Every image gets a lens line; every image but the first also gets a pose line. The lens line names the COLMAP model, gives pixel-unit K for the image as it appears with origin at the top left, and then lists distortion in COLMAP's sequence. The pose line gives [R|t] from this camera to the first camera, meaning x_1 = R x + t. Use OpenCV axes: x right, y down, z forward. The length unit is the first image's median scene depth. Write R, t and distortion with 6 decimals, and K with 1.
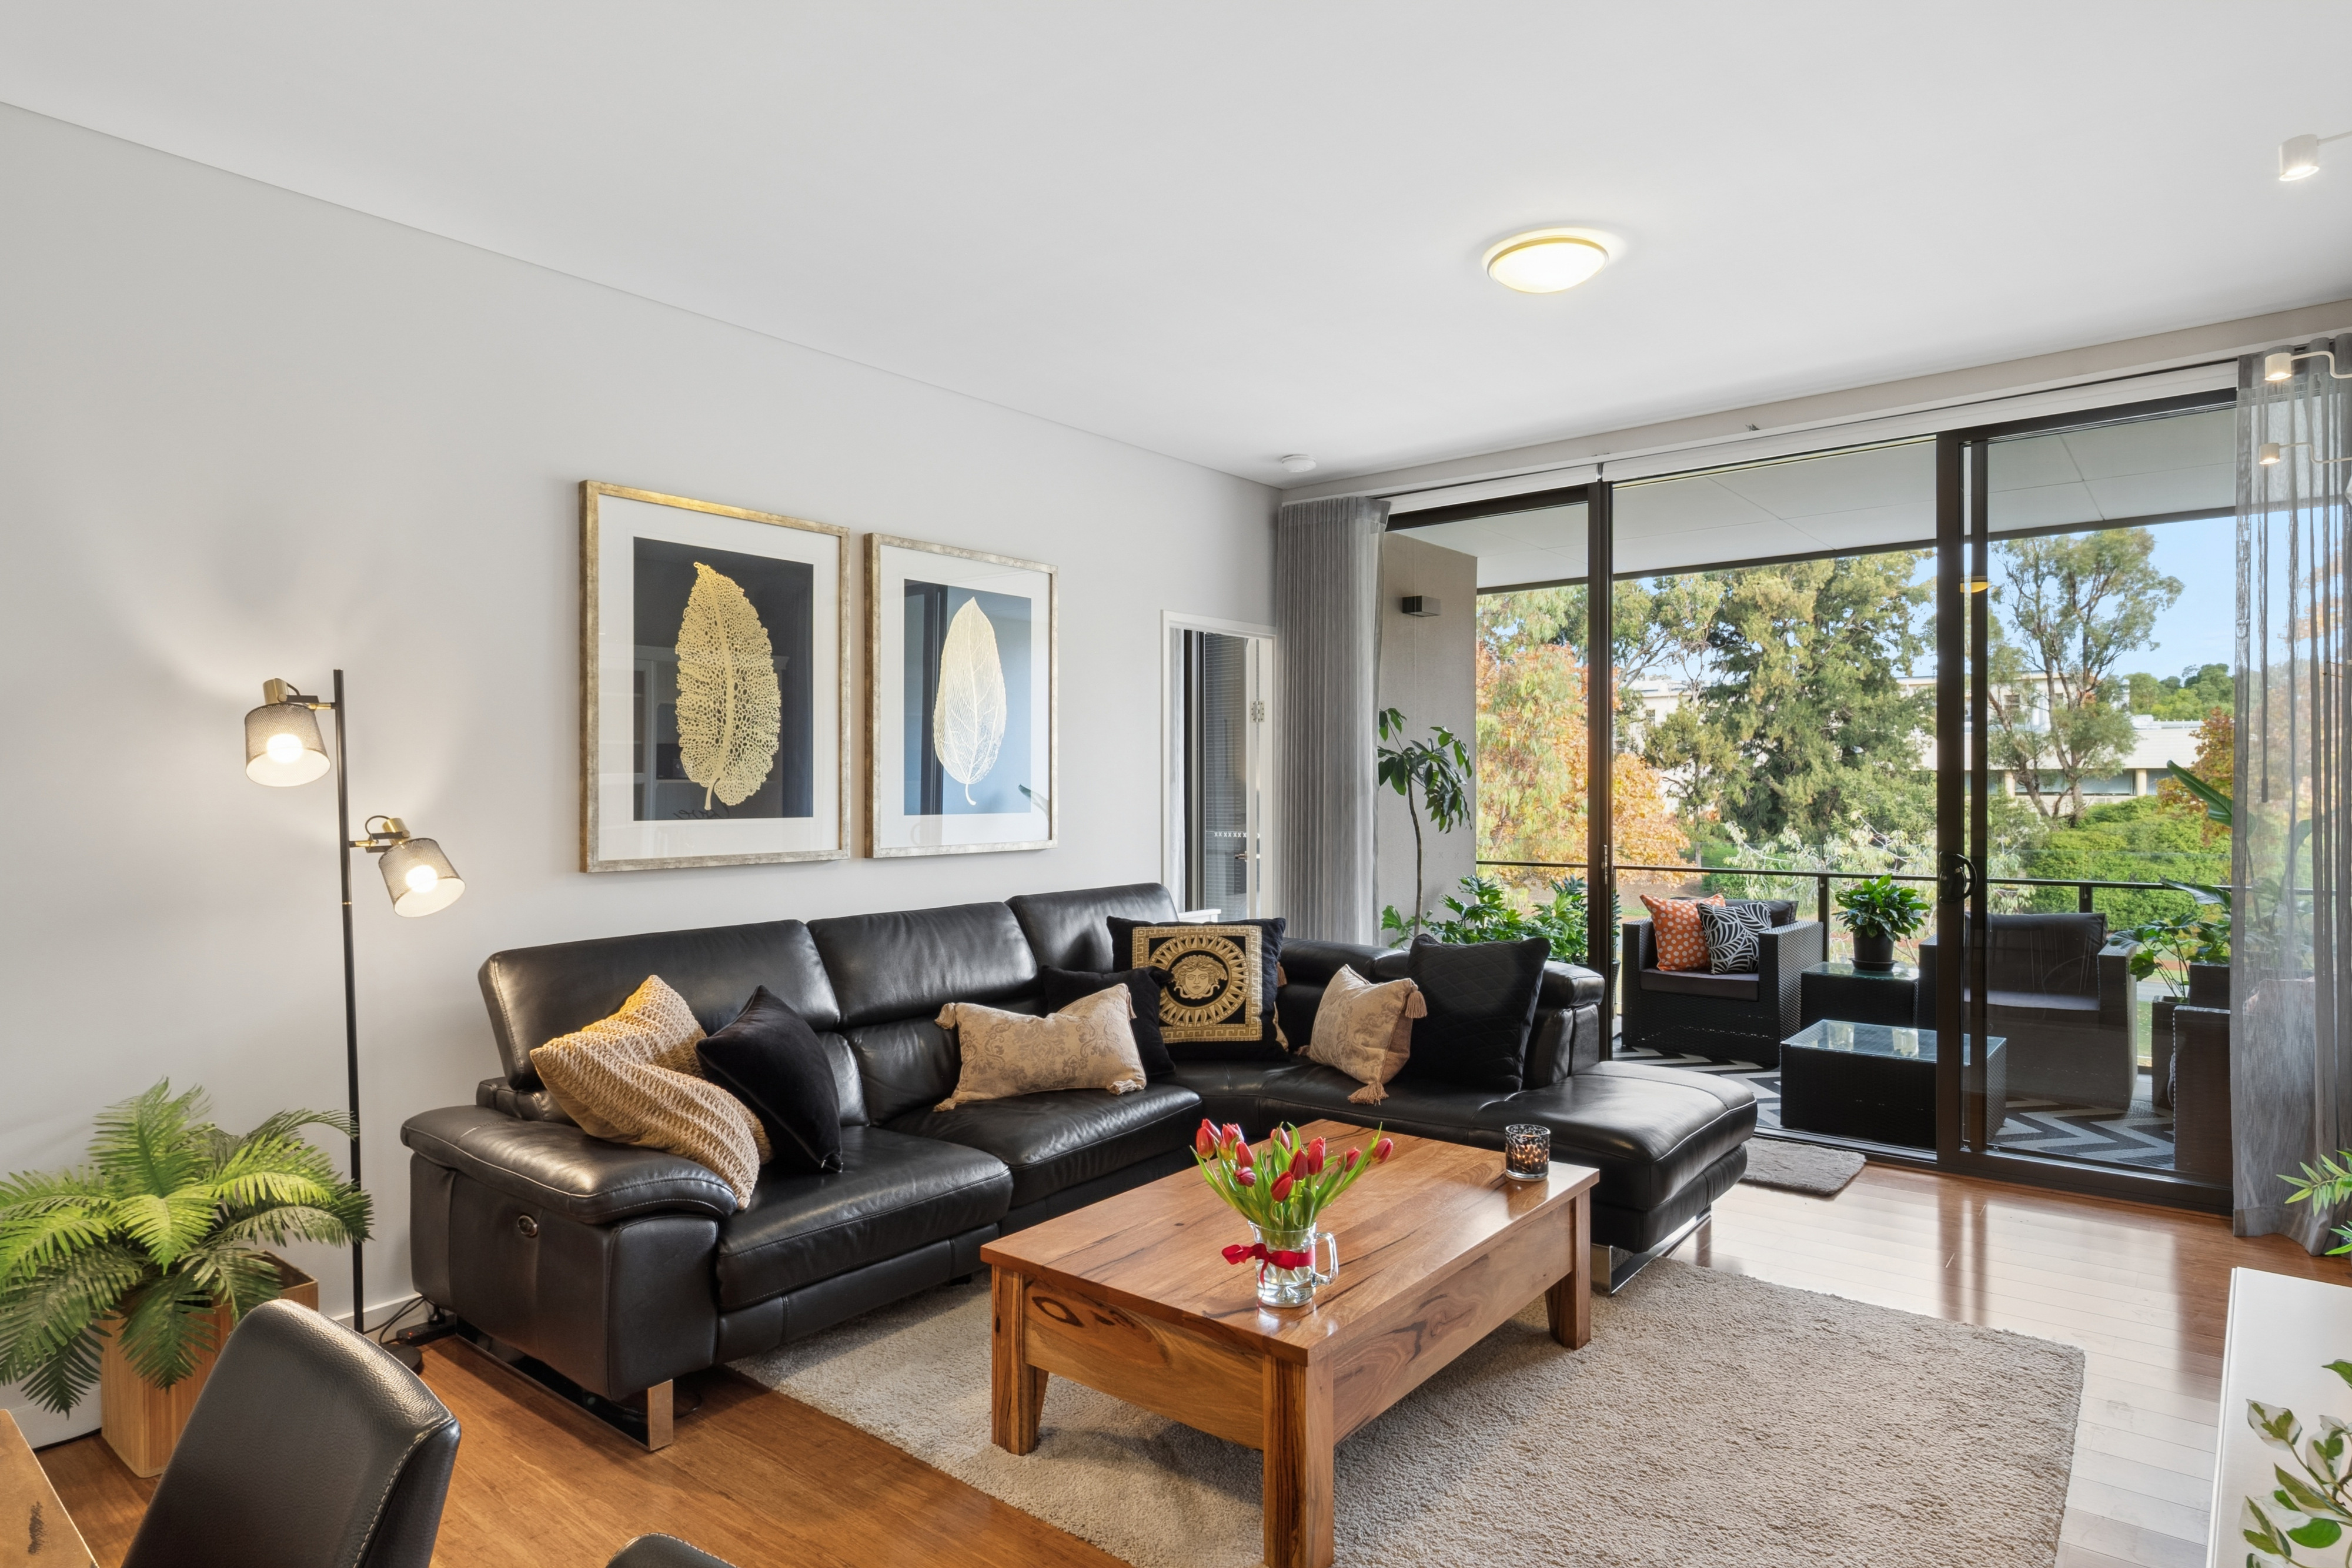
lens RADIAL K [[1318.9, 0, 1176.0], [0, 1318.9, 784.0], [0, 0, 1]] dist [-0.000069, -0.000146]
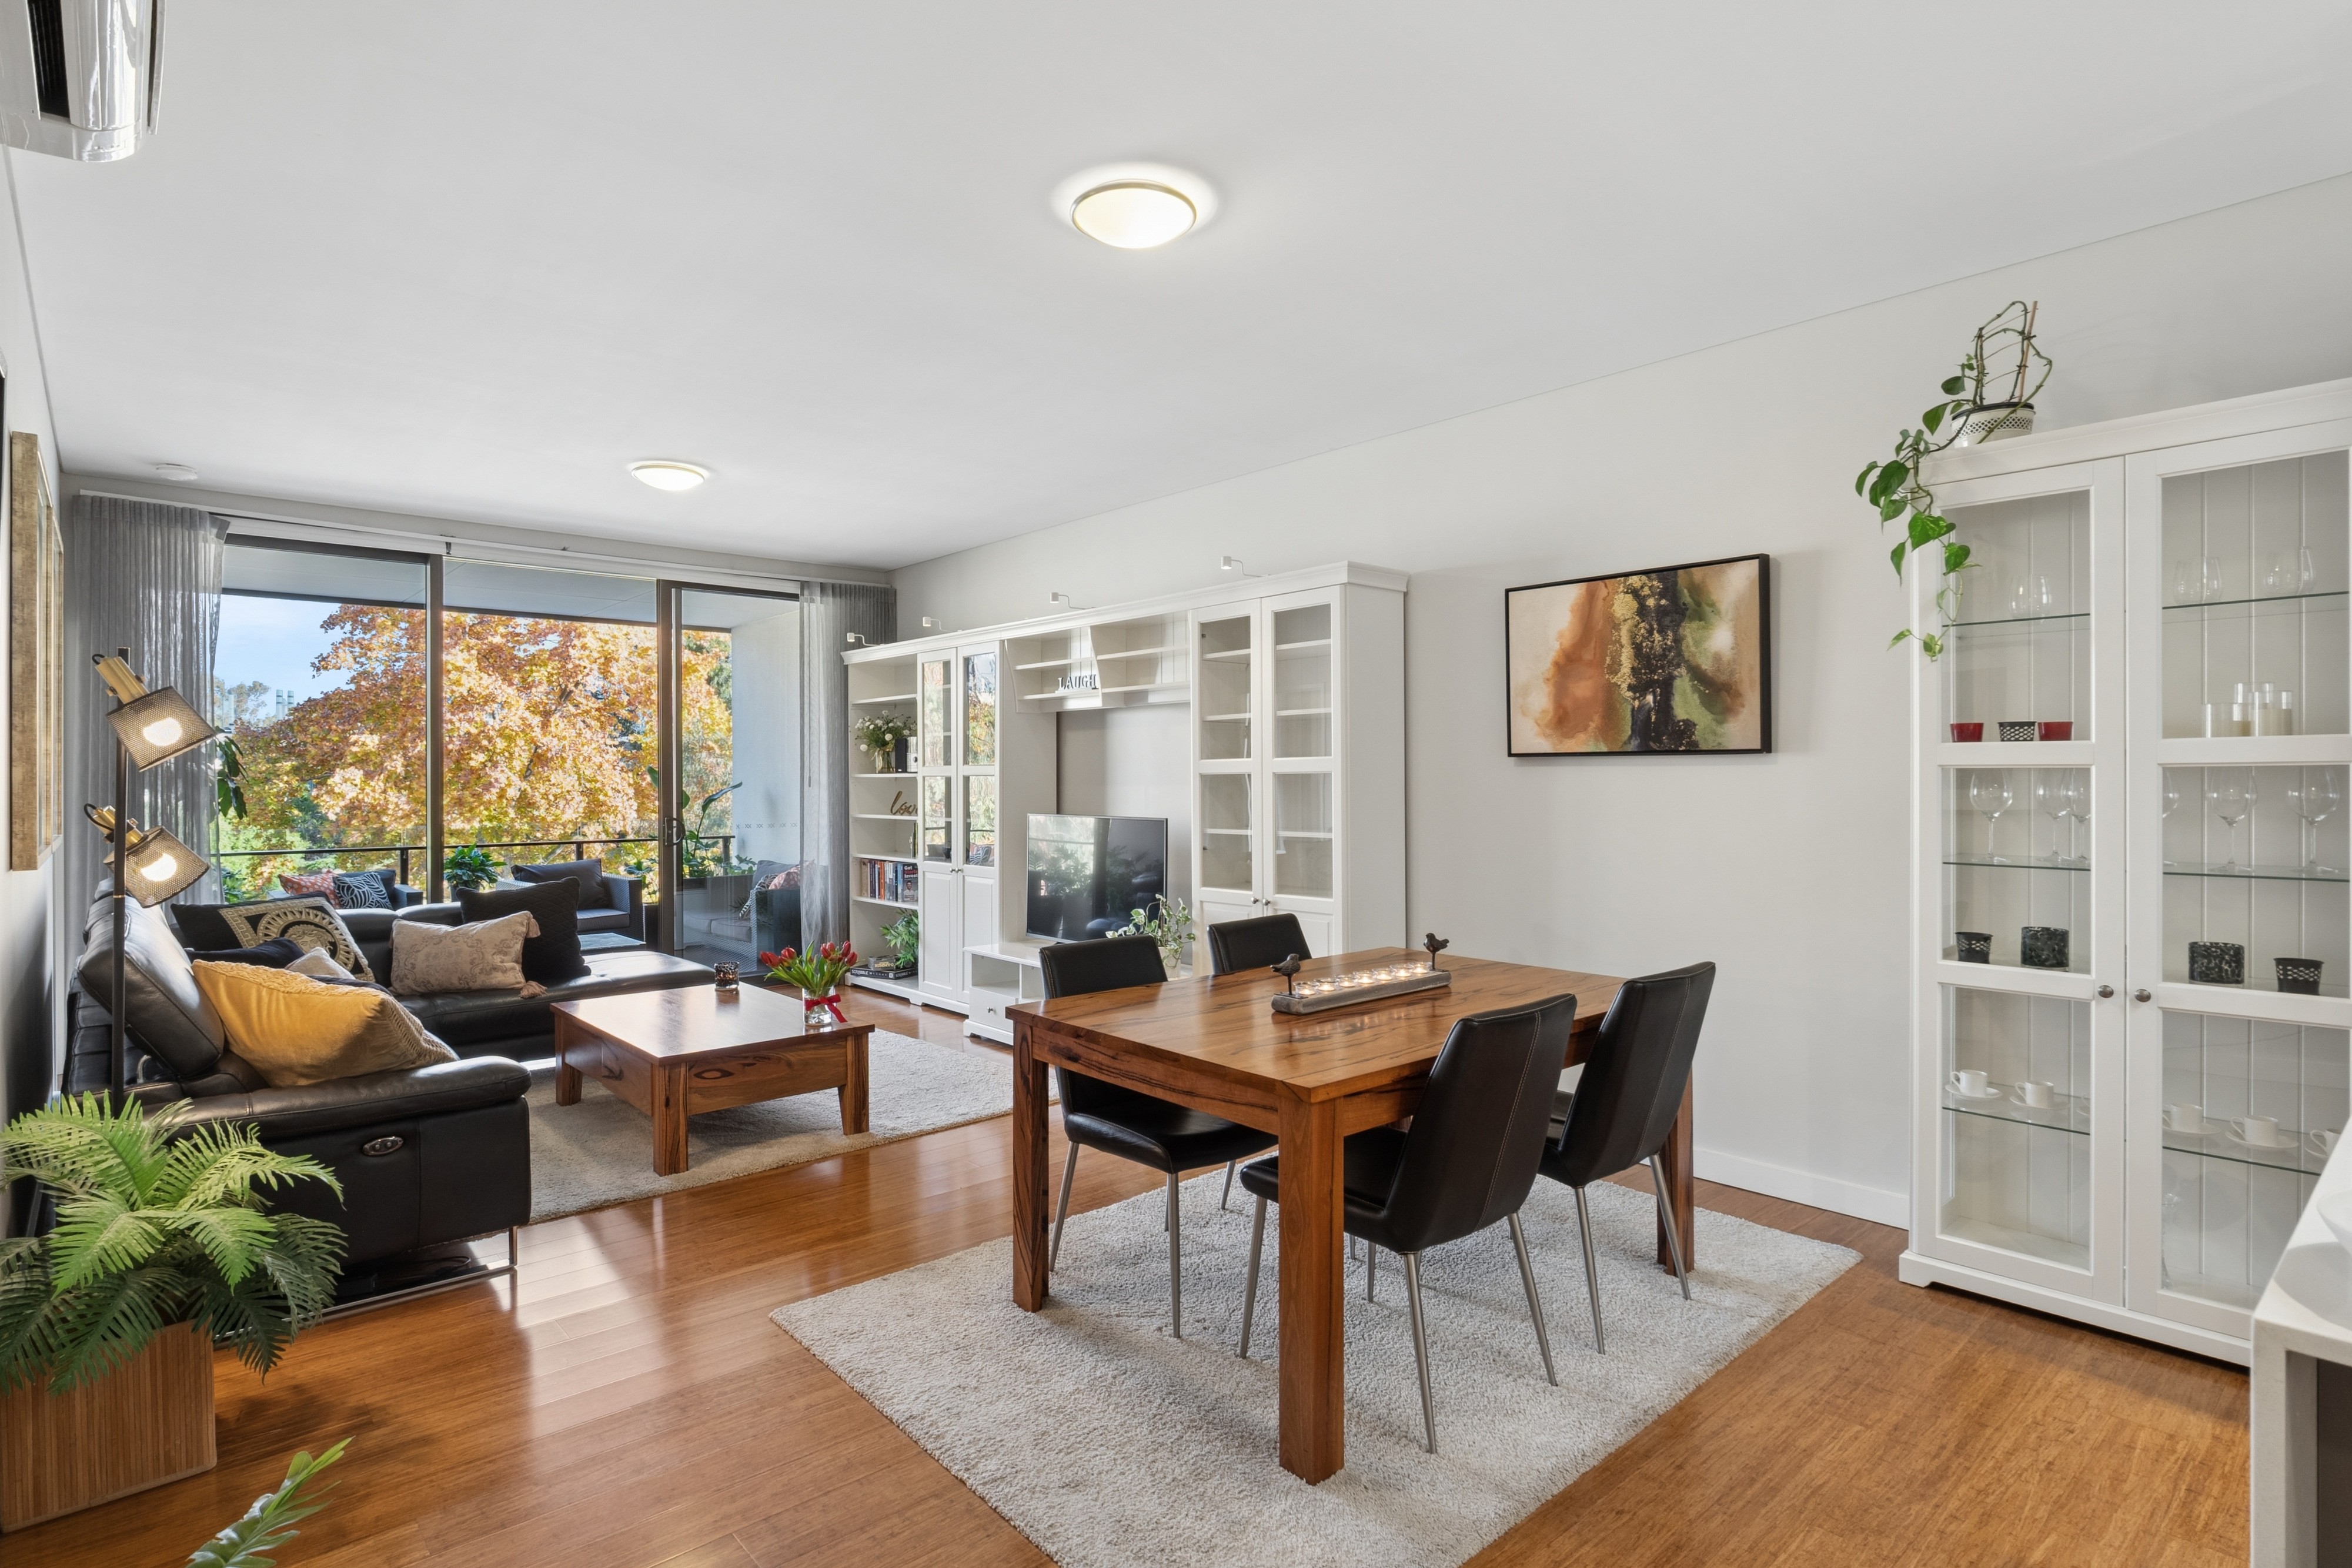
lens RADIAL K [[1186.0, 0, 1176.0], [0, 1186.0, 784.0], [0, 0, 1]] dist [0.002119, 0.000280]
pose [[0.159253, -0.001131, 0.987237, -0.887428], [0.000999, 0.999999, 0.000984, 0.005941], [-0.987237, 0.000830, 0.159254, 0.077428]]
